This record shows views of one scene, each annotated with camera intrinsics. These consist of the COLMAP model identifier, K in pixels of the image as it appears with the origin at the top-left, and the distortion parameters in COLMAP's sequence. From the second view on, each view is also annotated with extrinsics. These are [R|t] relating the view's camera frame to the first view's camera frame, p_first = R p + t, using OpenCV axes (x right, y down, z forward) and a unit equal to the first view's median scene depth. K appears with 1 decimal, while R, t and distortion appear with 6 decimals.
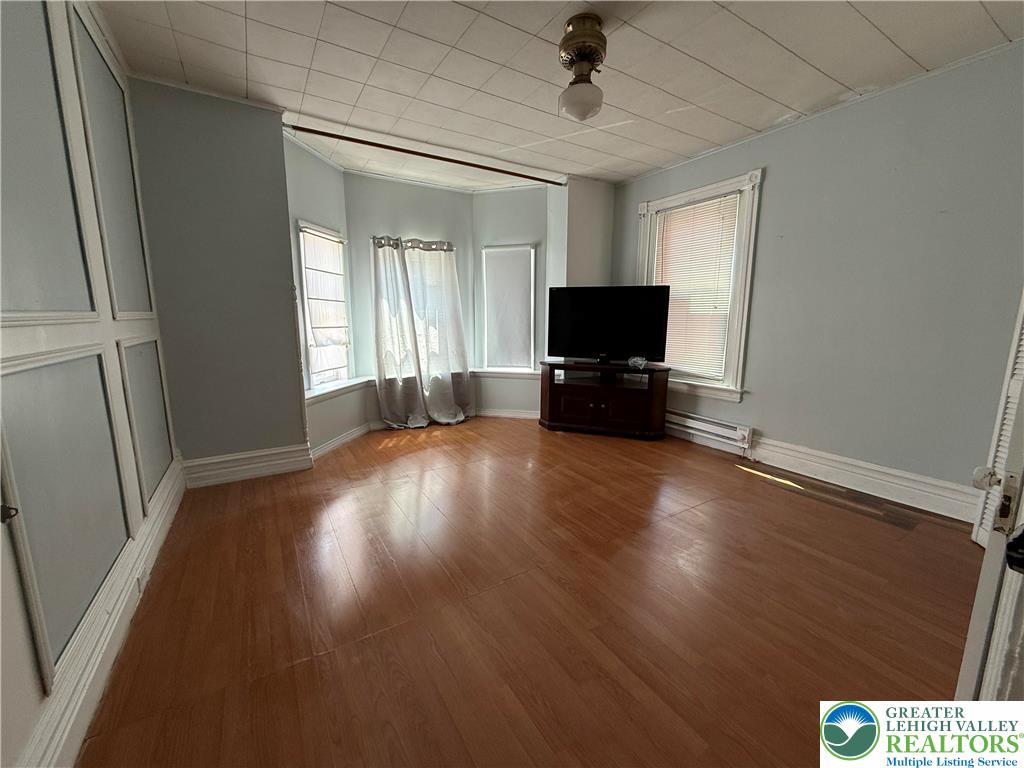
lens RADIAL K [[409.4, 0, 511.5], [0, 409.4, 381.8], [0, 0, 1]] dist [-0.001206, 0.000037]
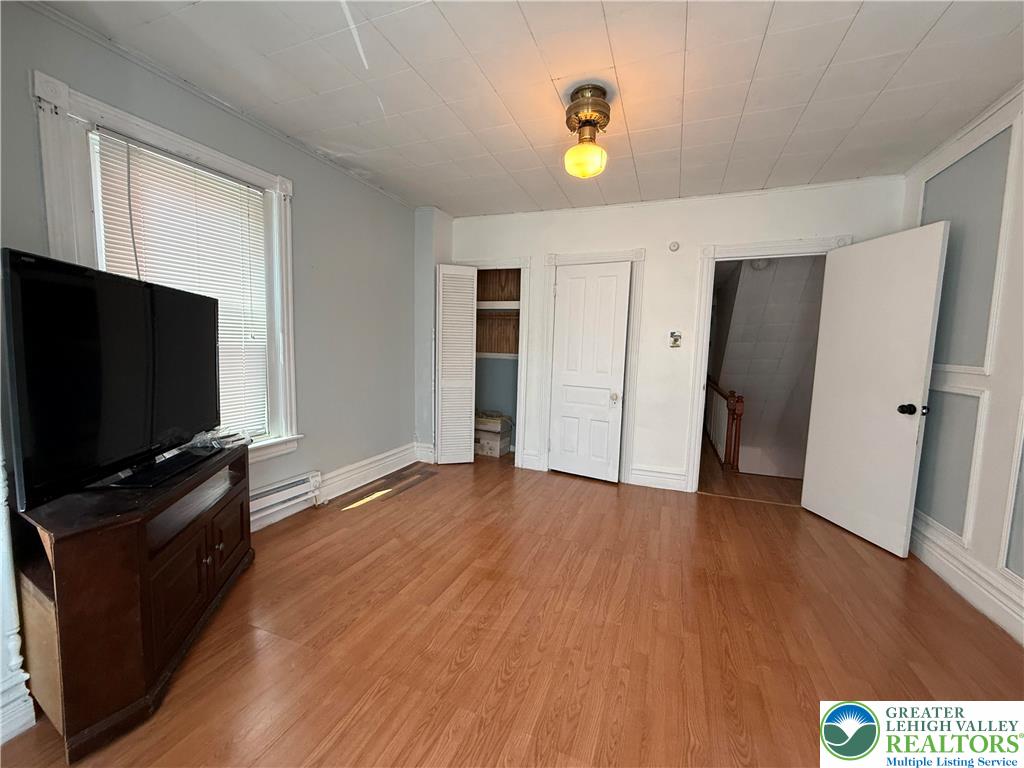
lens RADIAL K [[409.4, 0, 510.6], [0, 409.4, 383.1], [0, 0, 1]] dist [-0.001206, 0.000037]
pose [[-0.594430, -0.088640, 0.799247, -0.383183], [0.108001, 0.976101, 0.188579, -0.206198], [-0.796861, 0.198417, -0.570651, 1.159674]]
